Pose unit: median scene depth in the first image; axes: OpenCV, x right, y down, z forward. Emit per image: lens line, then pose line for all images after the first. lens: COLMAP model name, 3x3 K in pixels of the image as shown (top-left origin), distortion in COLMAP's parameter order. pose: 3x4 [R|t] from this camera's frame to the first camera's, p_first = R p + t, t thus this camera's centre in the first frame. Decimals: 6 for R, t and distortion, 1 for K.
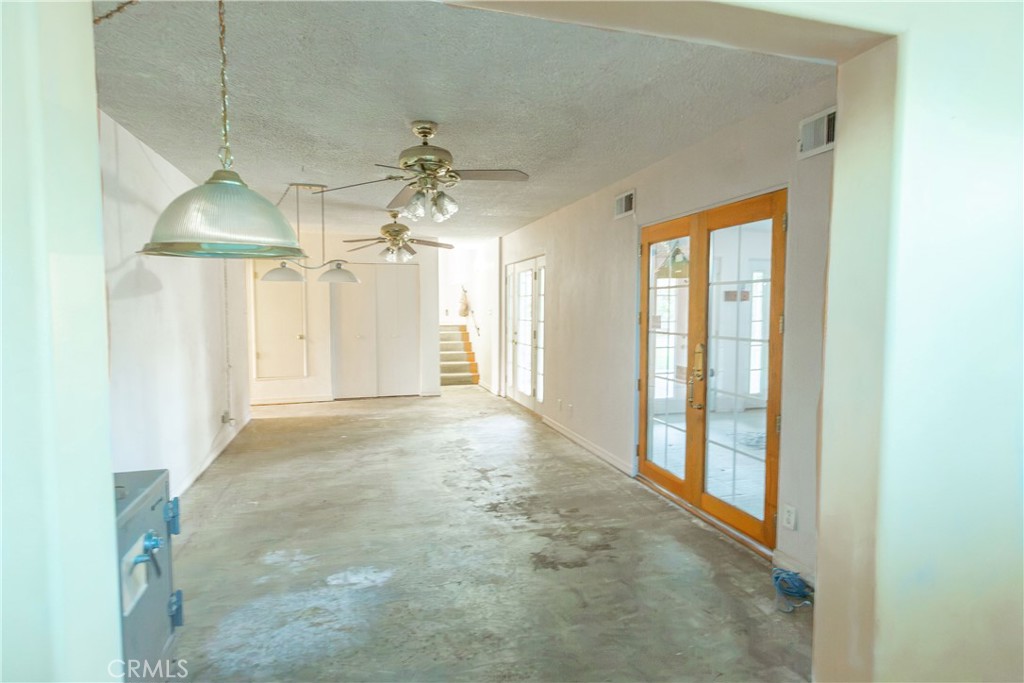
lens RADIAL K [[538.3, 0, 512.0], [0, 538.3, 341.3], [0, 0, 1]] dist [0.000025, -0.000049]
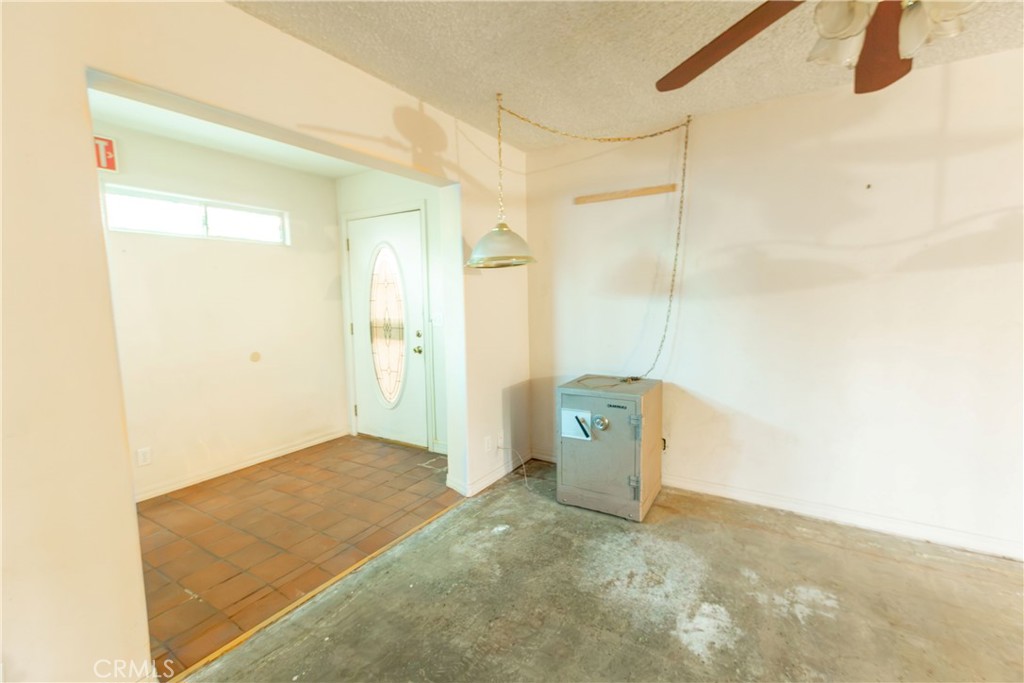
lens RADIAL K [[452.8, 0, 512.8], [0, 452.8, 336.9], [0, 0, 1]] dist [-0.001035, -0.000529]
pose [[-0.747344, 0.079519, -0.659662, 0.344949], [-0.021336, 0.989428, 0.143444, -0.073308], [0.664094, 0.121276, -0.737747, 1.303773]]
